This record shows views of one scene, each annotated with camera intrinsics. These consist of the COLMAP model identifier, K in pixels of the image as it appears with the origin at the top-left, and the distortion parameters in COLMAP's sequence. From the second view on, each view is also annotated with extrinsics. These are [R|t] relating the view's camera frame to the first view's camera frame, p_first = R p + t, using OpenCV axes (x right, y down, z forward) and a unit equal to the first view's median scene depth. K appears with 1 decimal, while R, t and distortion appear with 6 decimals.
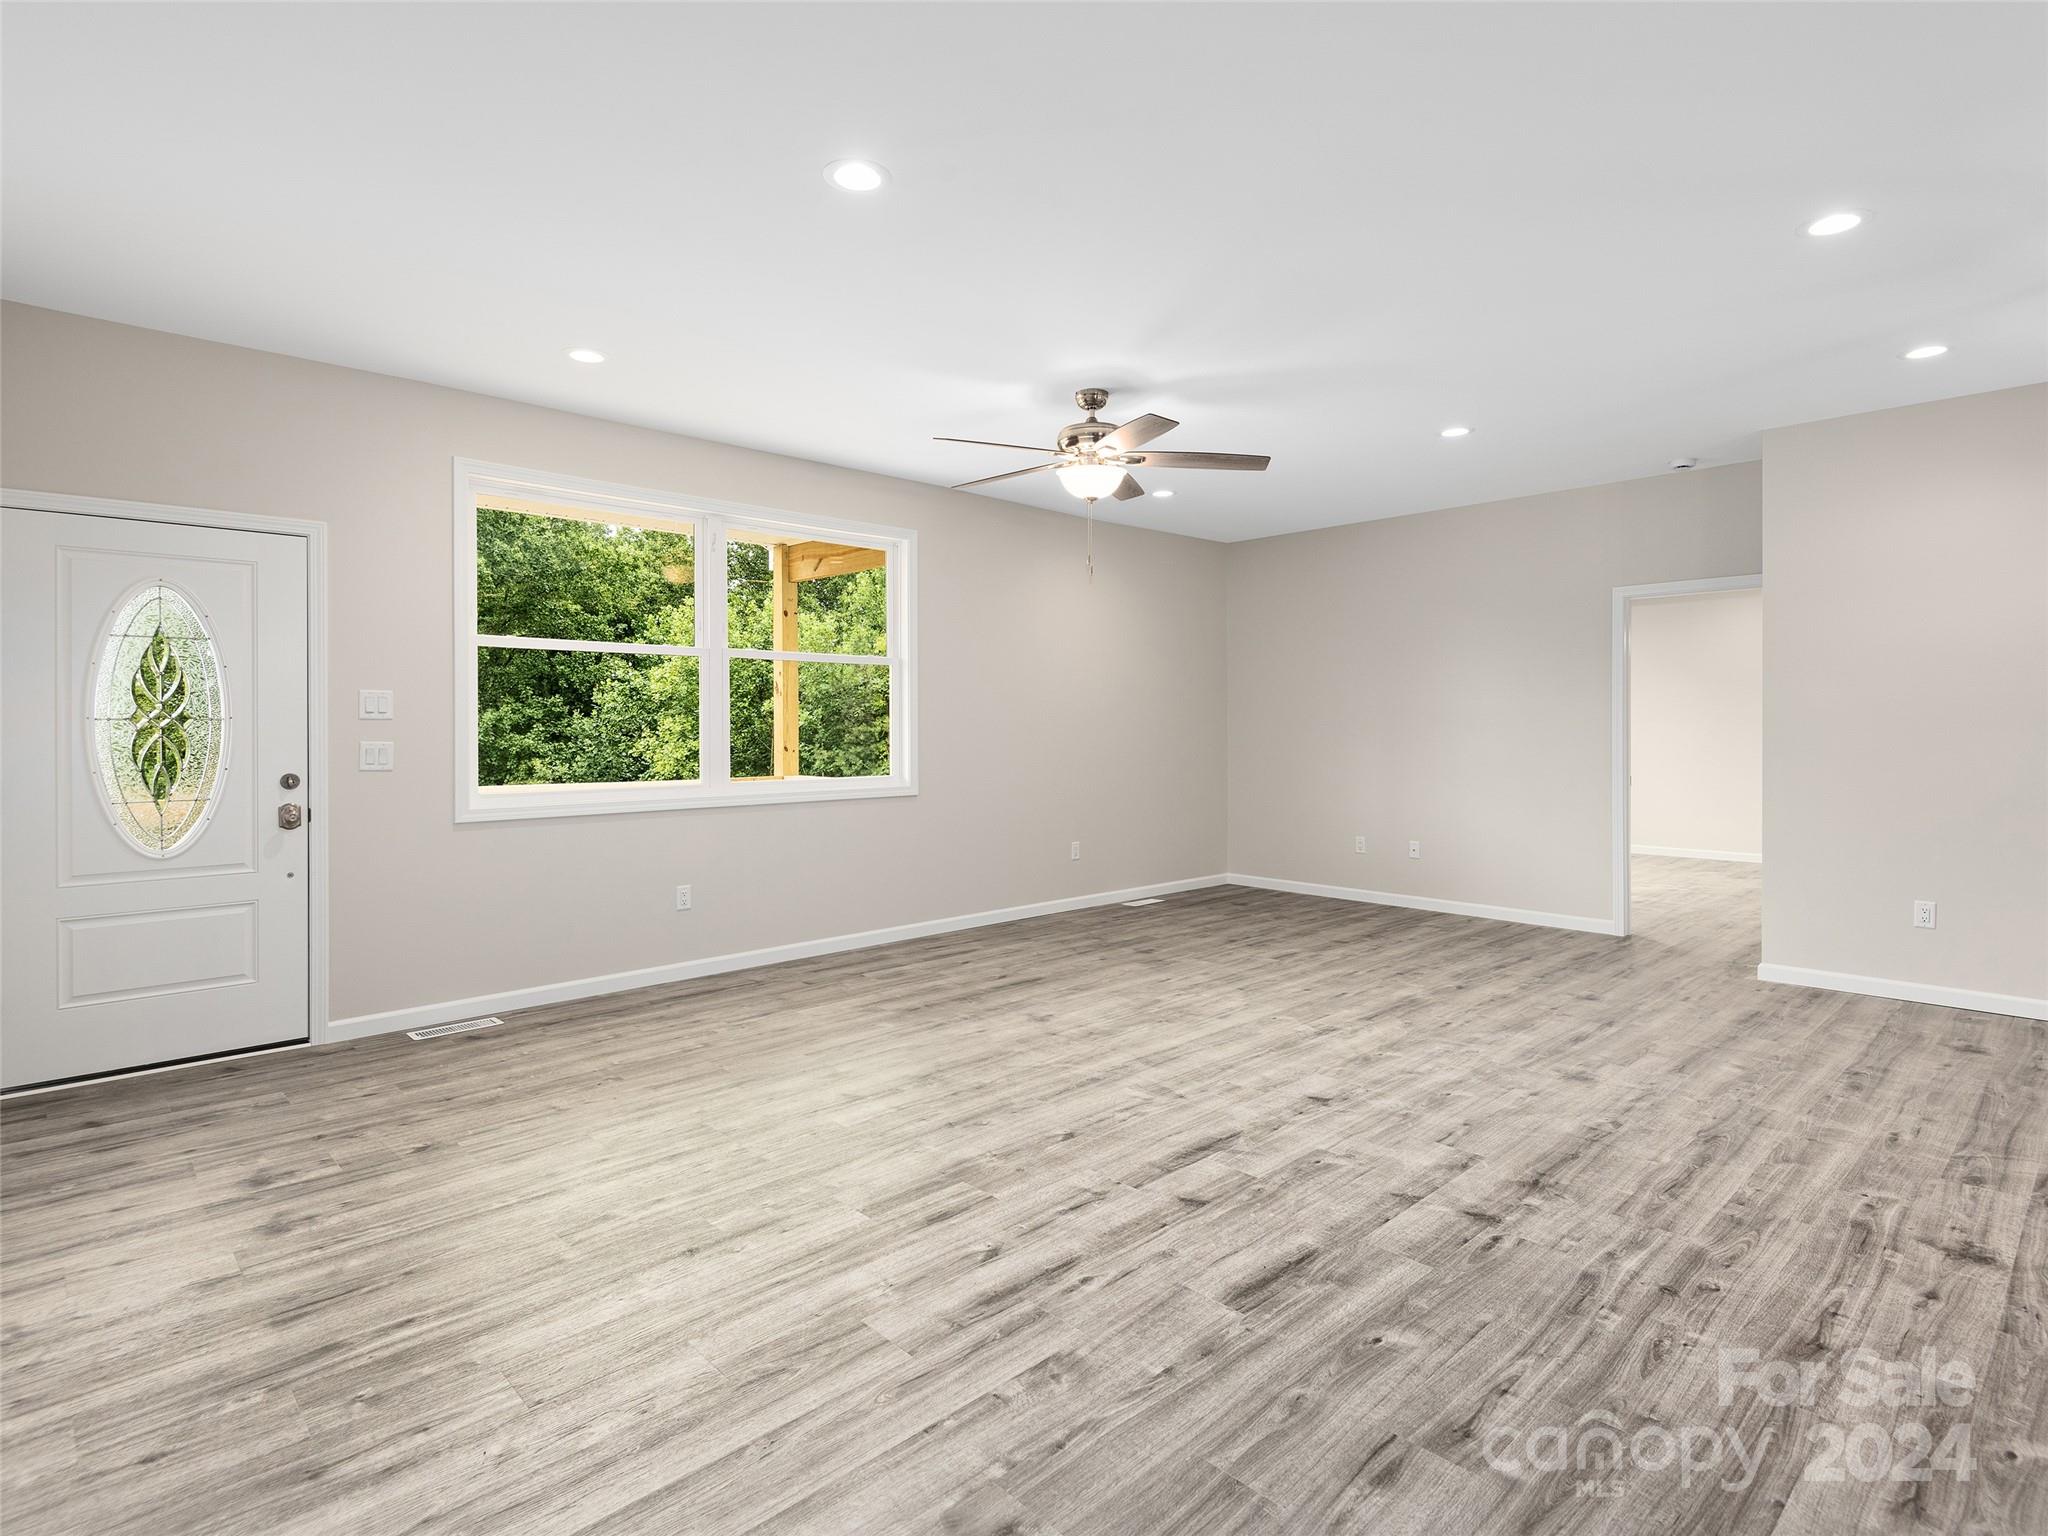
lens RADIAL K [[1051.7, 0, 1023.2], [0, 1051.7, 754.6], [0, 0, 1]] dist [0.000871, -0.008408]
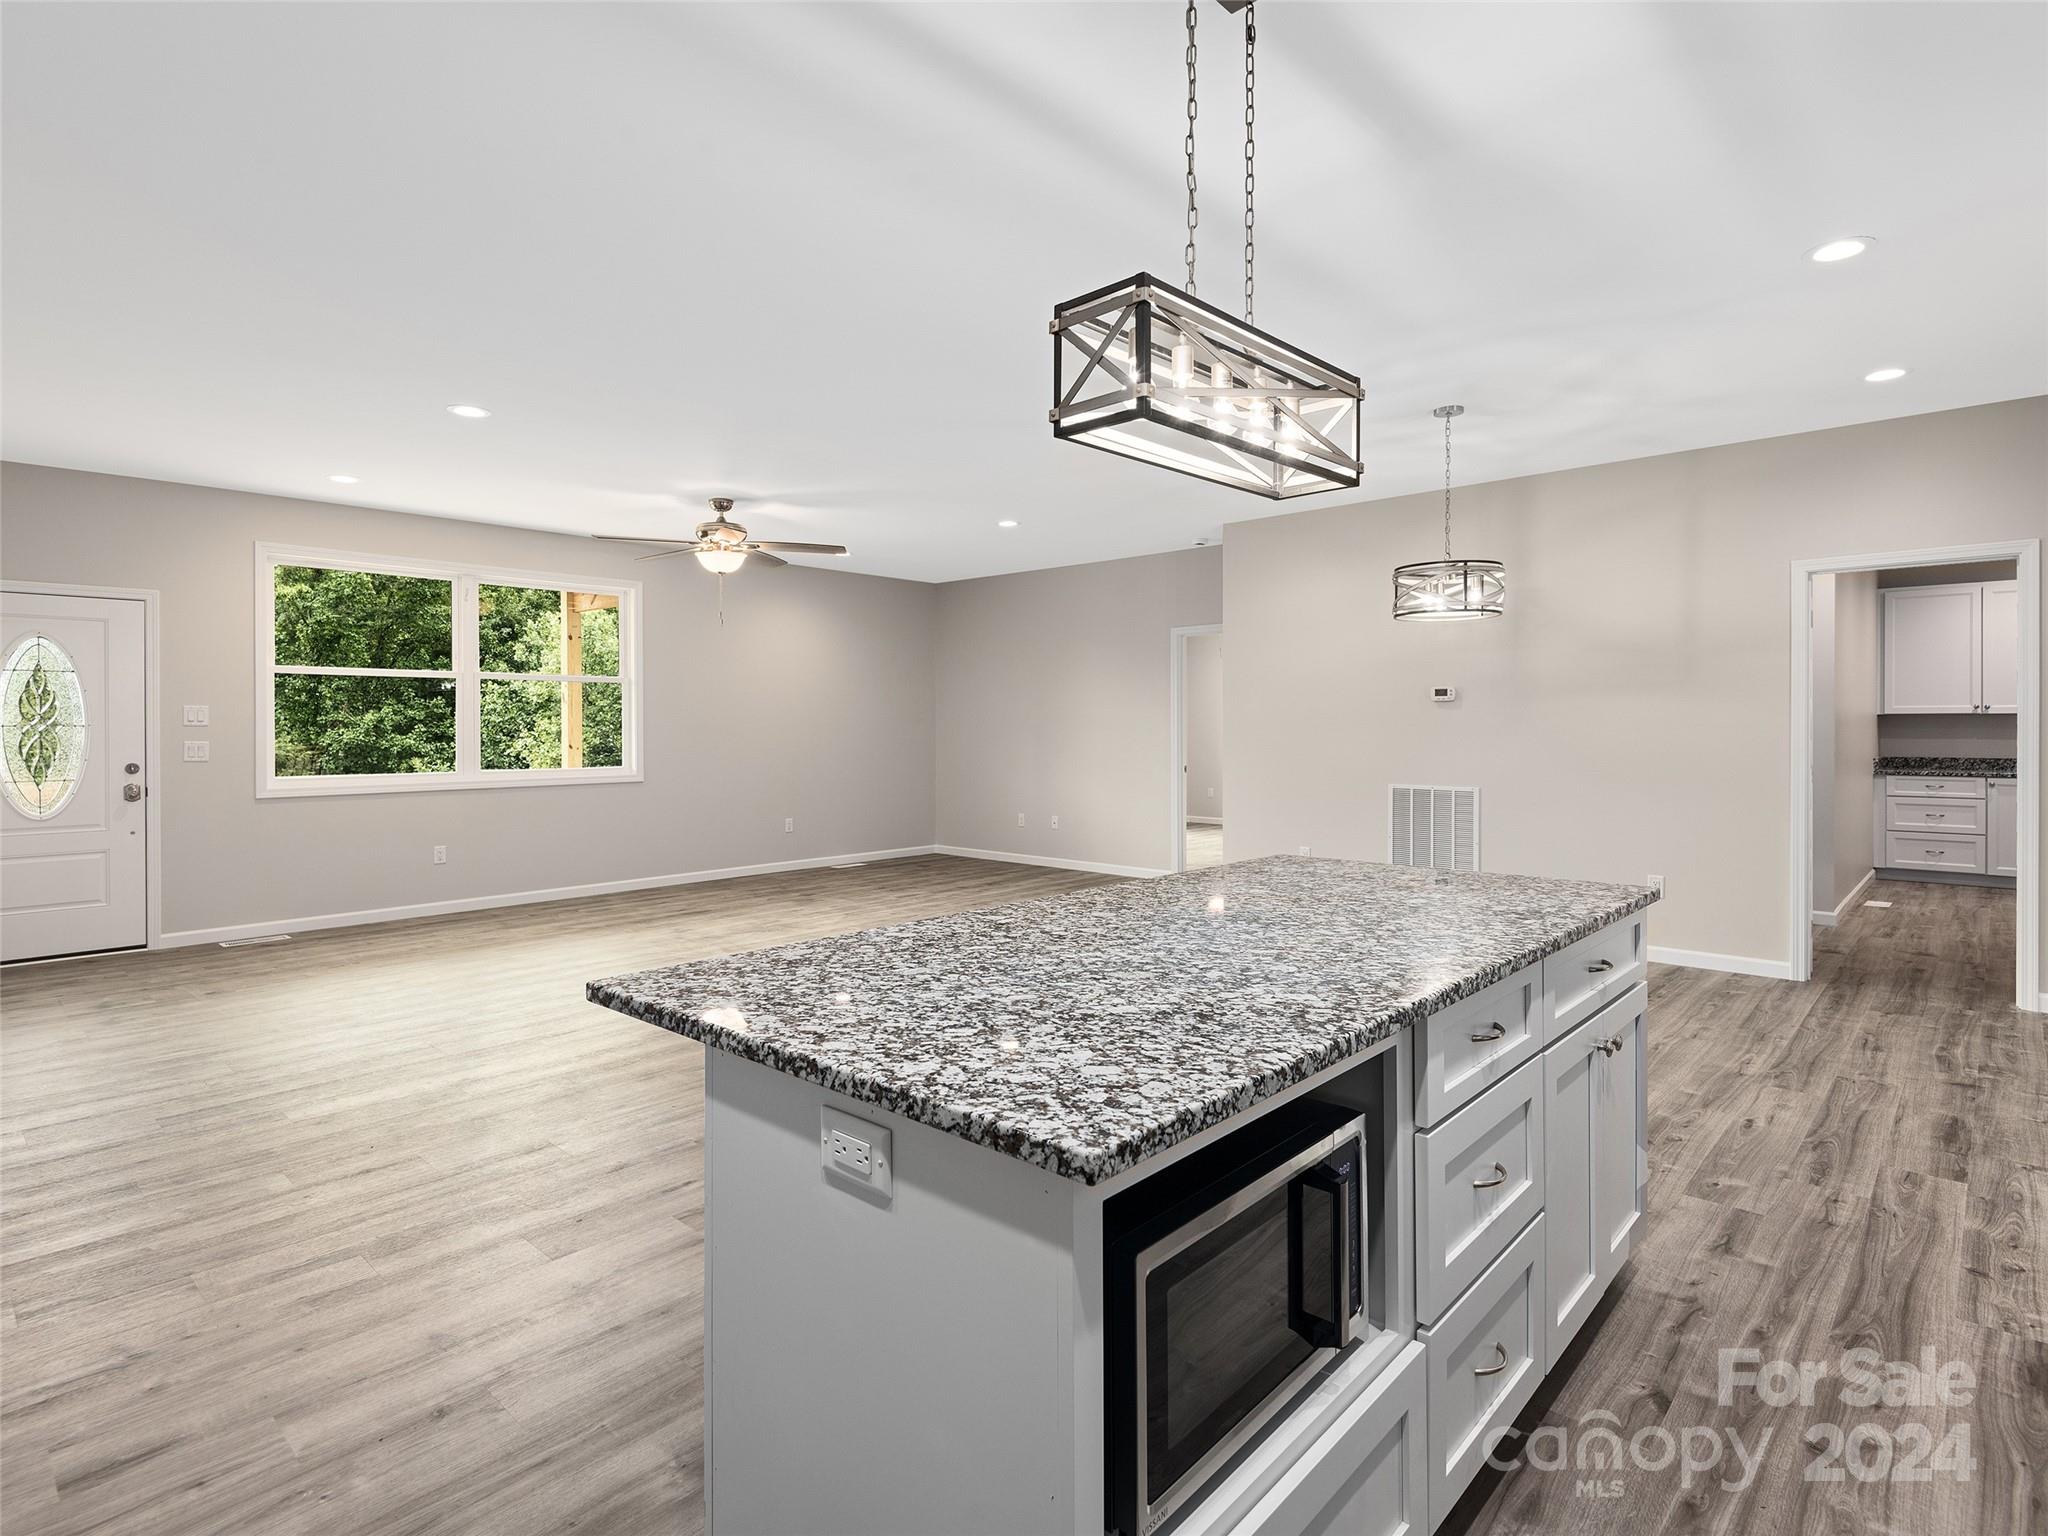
lens RADIAL K [[1051.7, 0, 1033.0], [0, 1051.7, 753.7], [0, 0, 1]] dist [0.000871, -0.008408]
pose [[0.997263, -0.001837, 0.073908, 0.377895], [0.001873, 0.999998, -0.000417, 0.006348], [-0.073907, 0.000554, 0.997265, -0.464911]]
